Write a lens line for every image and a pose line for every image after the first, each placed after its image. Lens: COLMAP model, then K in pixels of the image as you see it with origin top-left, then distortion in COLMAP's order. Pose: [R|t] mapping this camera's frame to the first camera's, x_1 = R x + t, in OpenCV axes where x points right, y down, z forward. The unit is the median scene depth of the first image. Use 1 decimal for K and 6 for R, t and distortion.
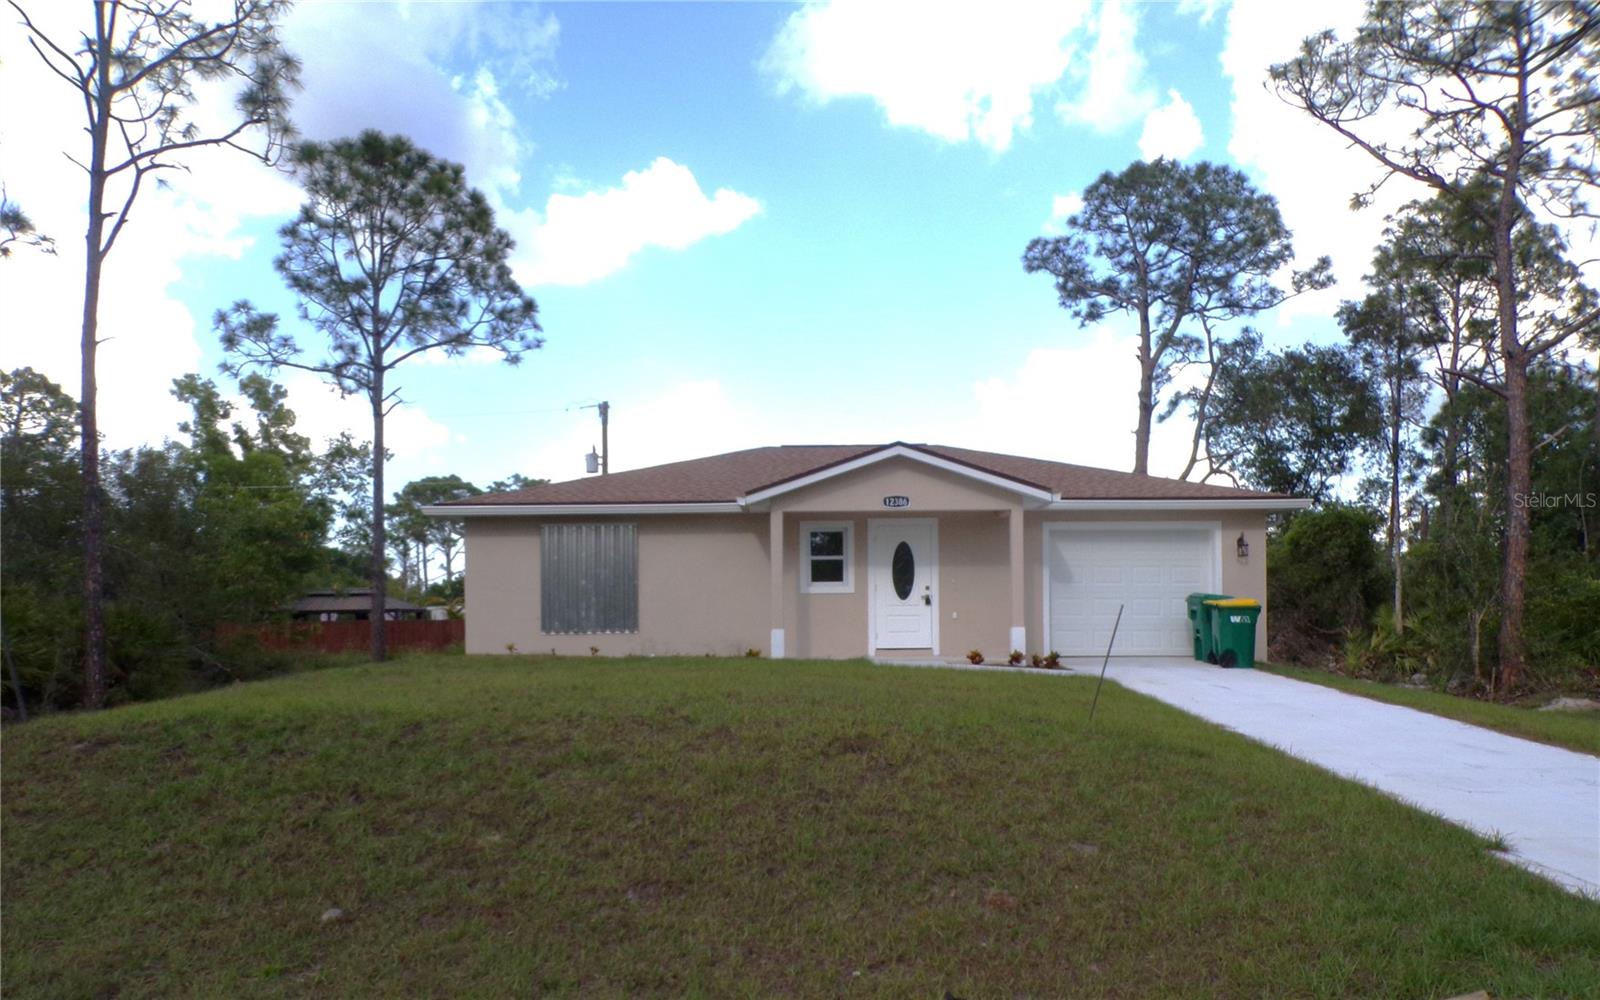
lens RADIAL K [[1084.8, 0, 803.9], [0, 1084.8, 697.9], [0, 0, 1]] dist [-0.033960, 0.003796]
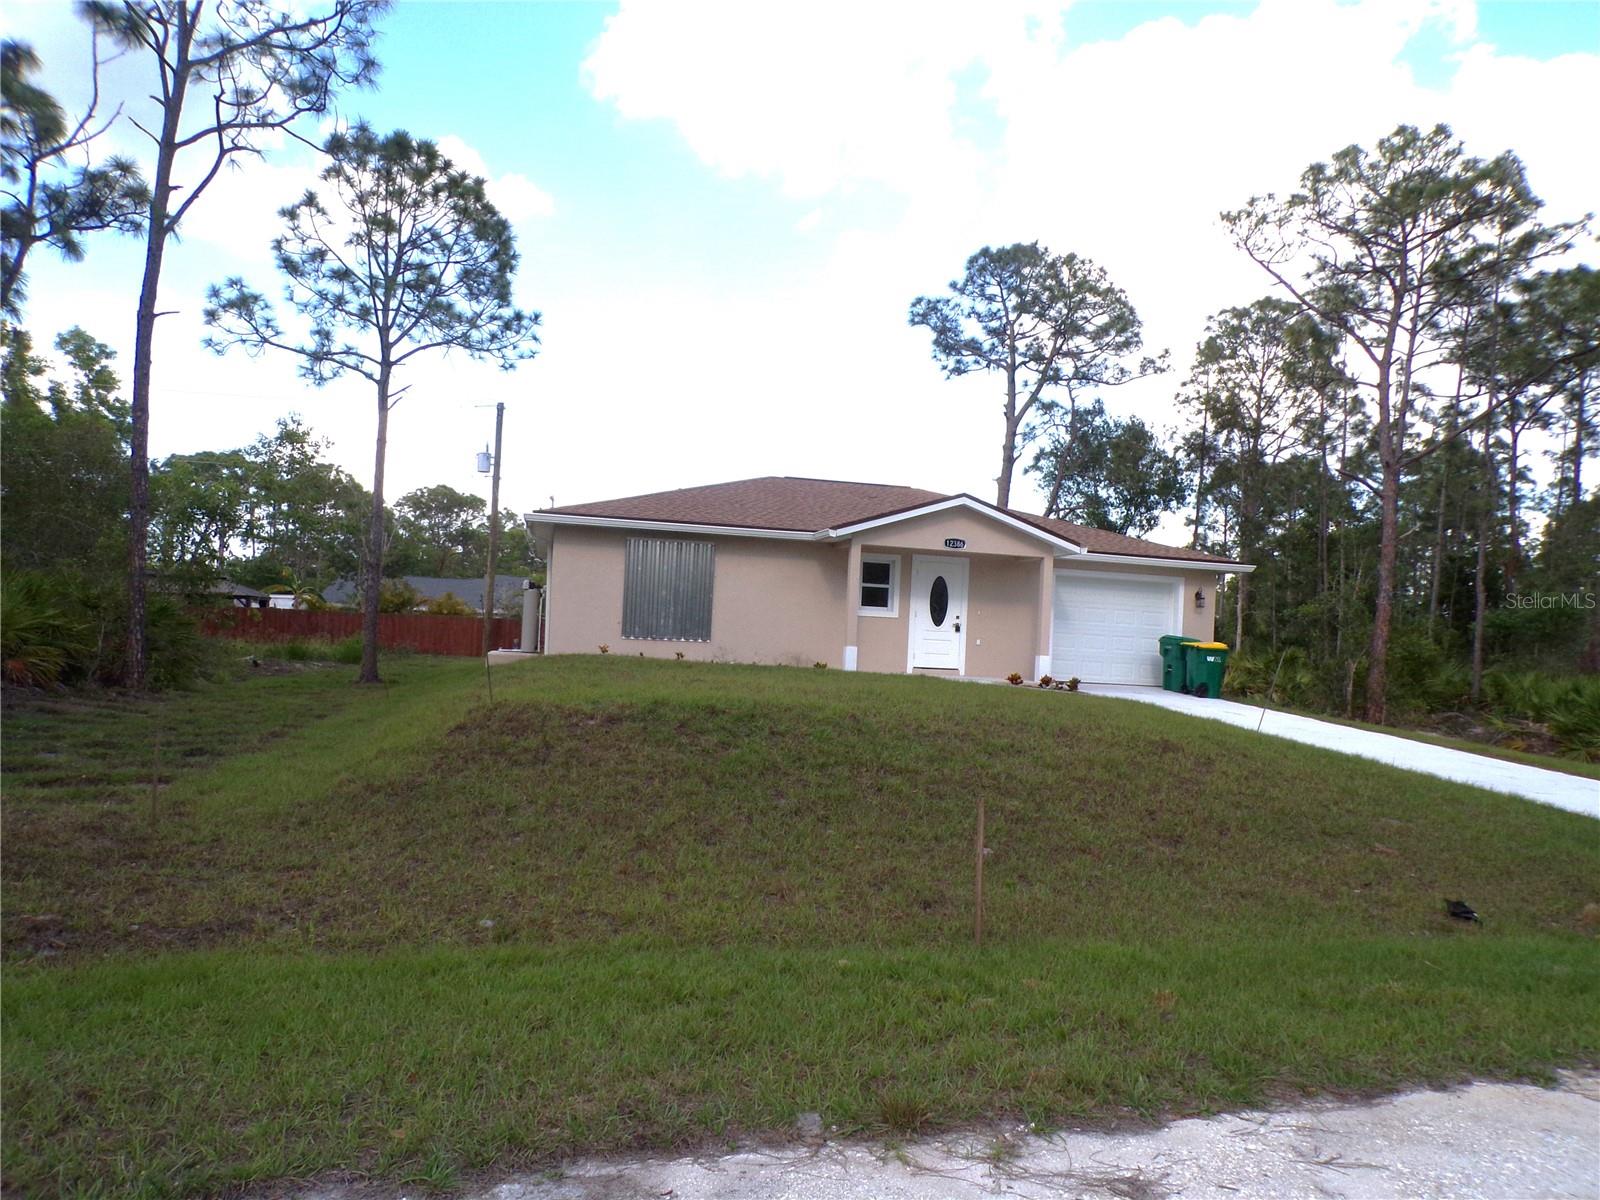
lens RADIAL K [[1091.5, 0, 796.1], [0, 1091.5, 706.9], [0, 0, 1]] dist [-0.044811, 0.003937]
pose [[0.971180, 0.040988, 0.234796, -0.269446], [-0.040303, 0.999158, -0.007718, 0.009035], [-0.234914, -0.001968, 0.972014, -0.081871]]
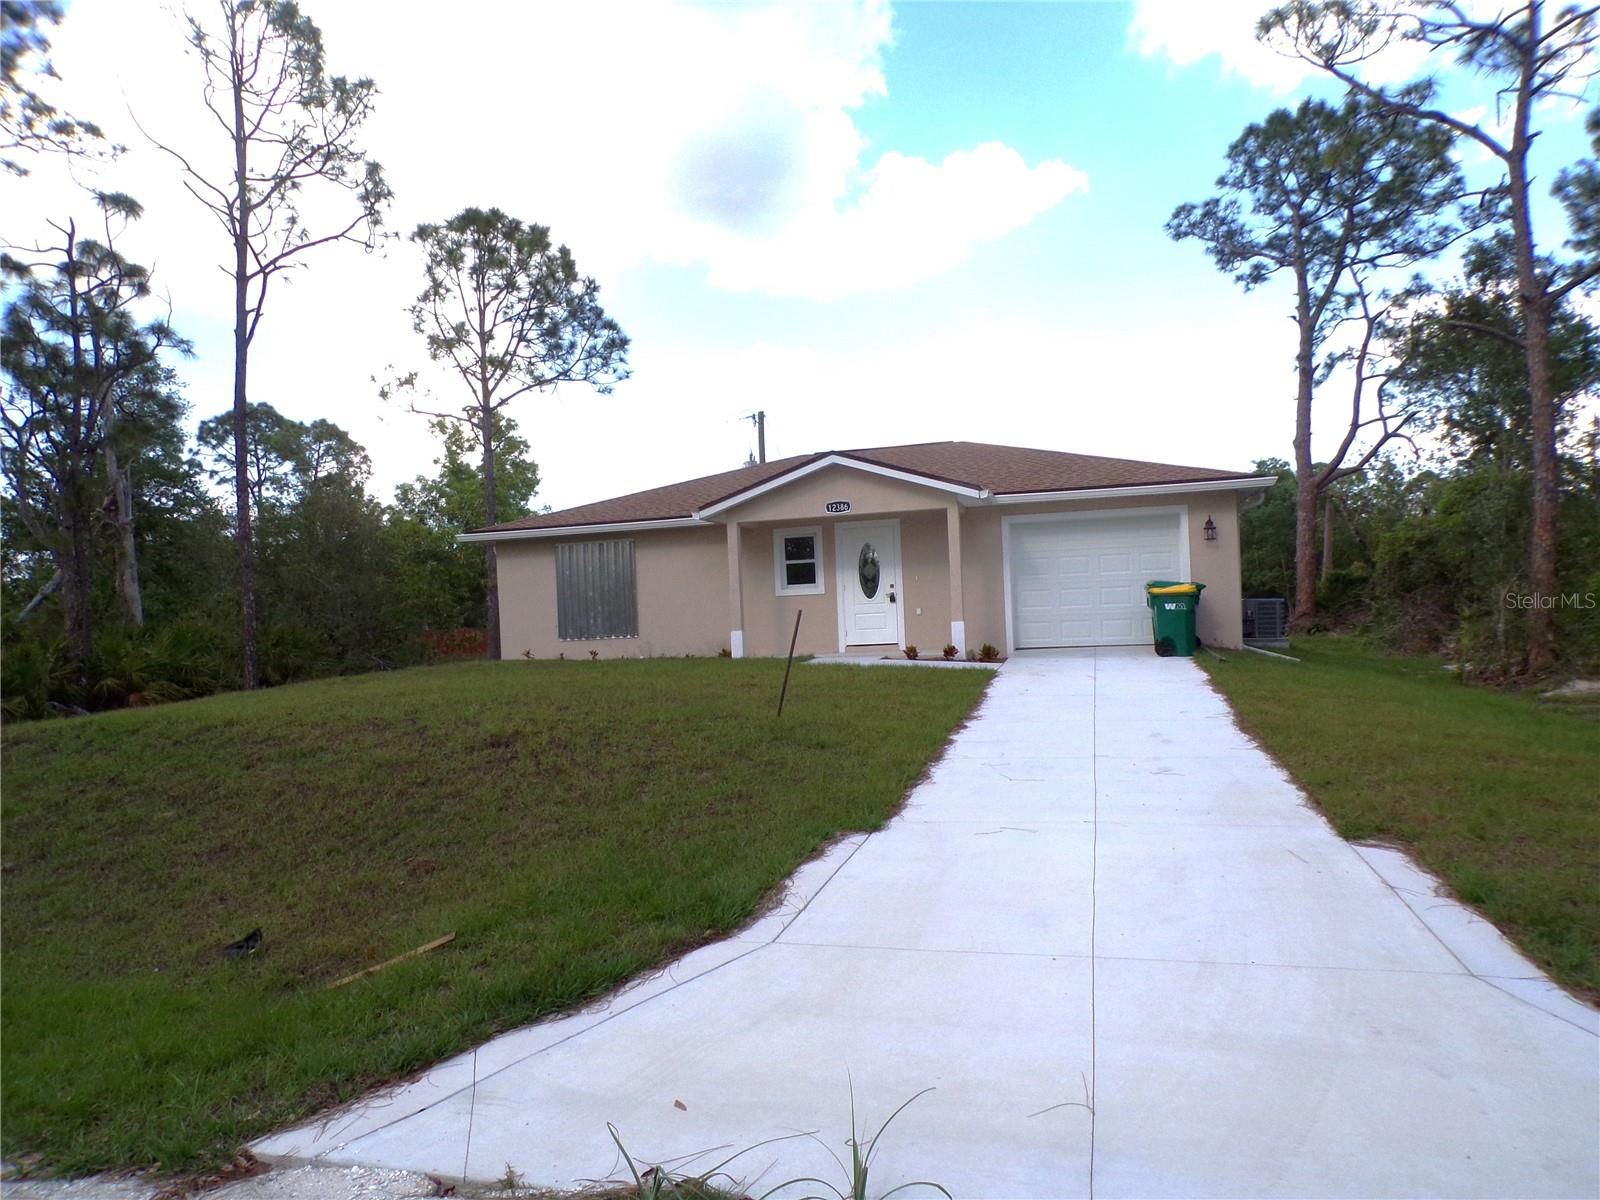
lens RADIAL K [[1091.5, 0, 796.1], [0, 1091.5, 706.9], [0, 0, 1]] dist [-0.044811, 0.003937]
pose [[0.961794, -0.011846, -0.273518, 0.256374], [0.016158, 0.999778, 0.013516, -0.000742], [0.273297, -0.017419, 0.961772, -0.029937]]
